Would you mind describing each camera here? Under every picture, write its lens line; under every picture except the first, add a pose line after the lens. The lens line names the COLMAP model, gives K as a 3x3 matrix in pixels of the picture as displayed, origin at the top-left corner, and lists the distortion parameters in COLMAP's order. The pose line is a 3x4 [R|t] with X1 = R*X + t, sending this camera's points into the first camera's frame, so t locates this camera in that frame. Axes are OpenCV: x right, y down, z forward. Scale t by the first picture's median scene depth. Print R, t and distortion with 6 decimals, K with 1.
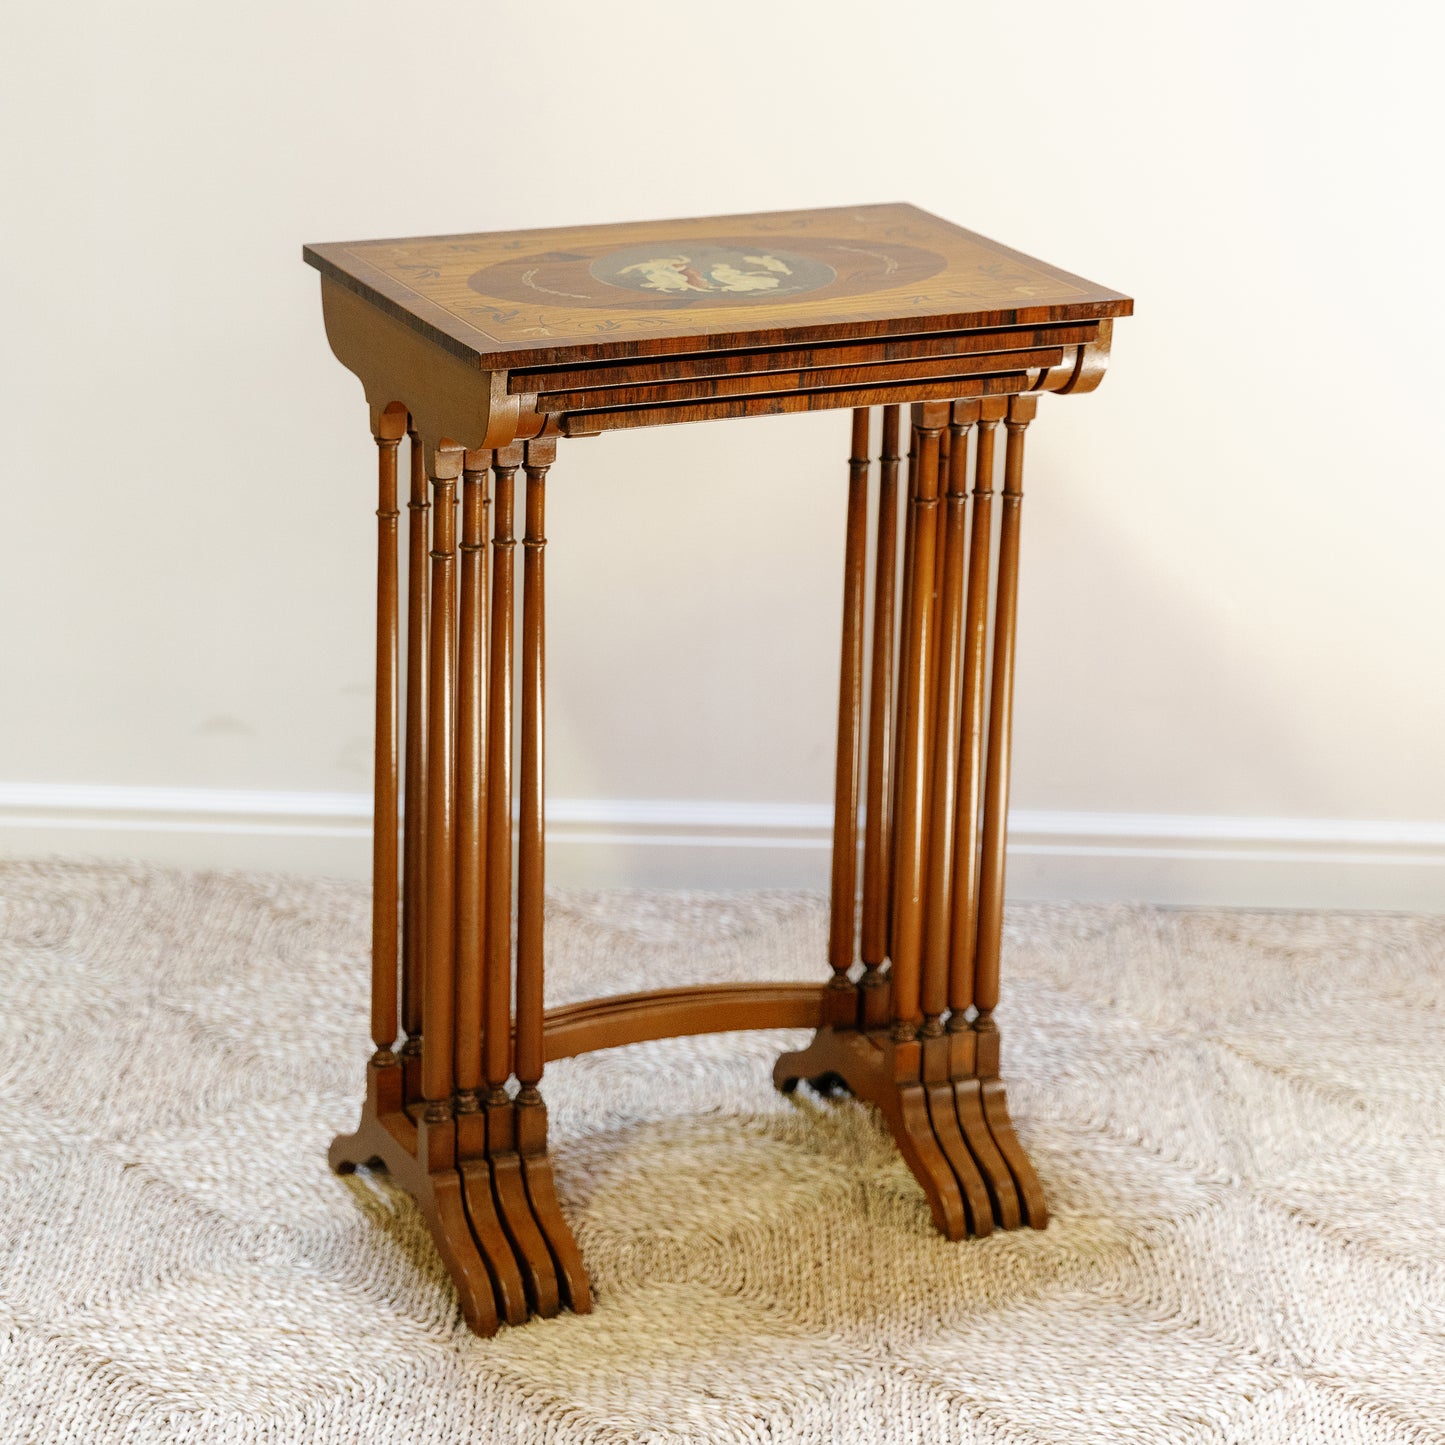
lens RADIAL K [[5014.2, 0, 722.4], [0, 5014.2, 1131.4], [0, 0, 1]] dist [-0.027425, -0.448732]
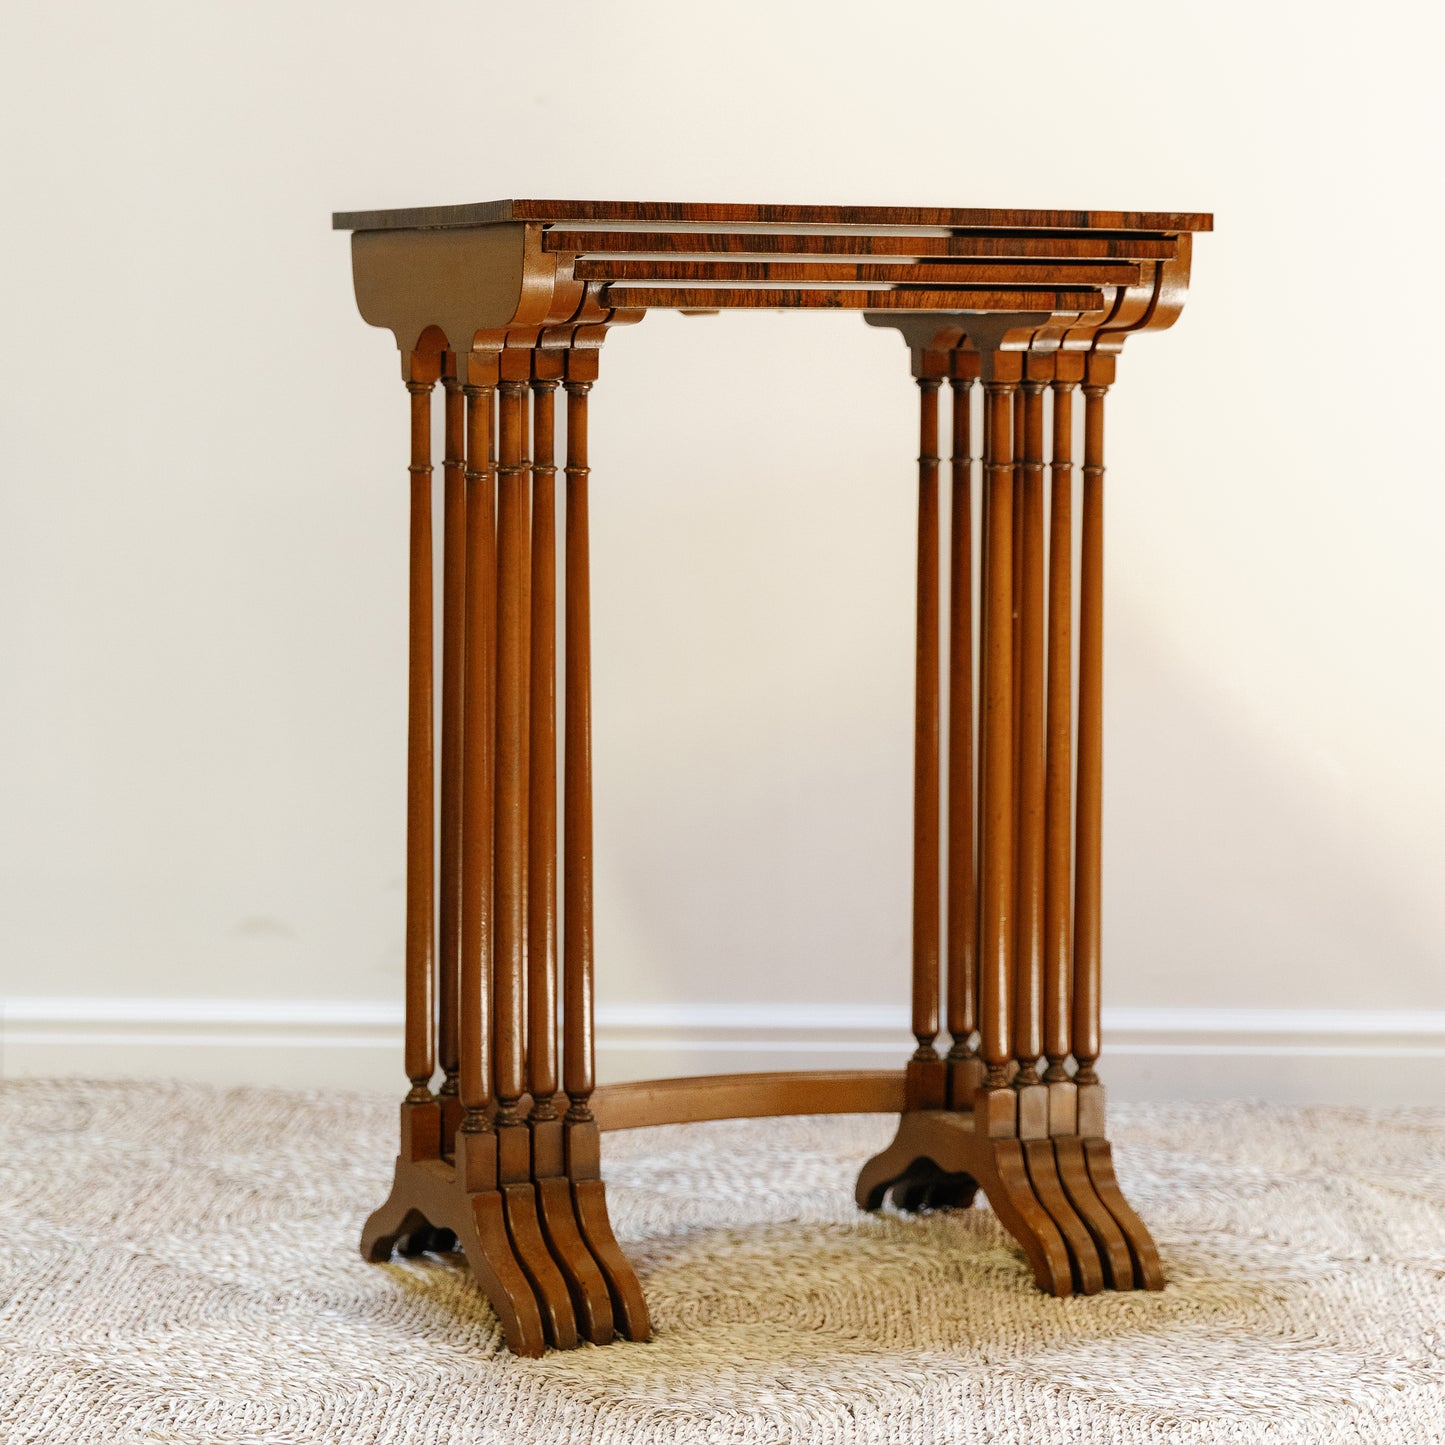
lens RADIAL K [[5014.2, 0, 722.4], [0, 5014.2, 1131.4], [0, 0, 1]] dist [-0.027425, -0.448732]
pose [[0.999485, -0.021636, -0.023716, 0.008214], [0.013994, 0.958520, -0.284680, 0.248916], [0.028891, 0.284202, 0.958329, 0.138524]]
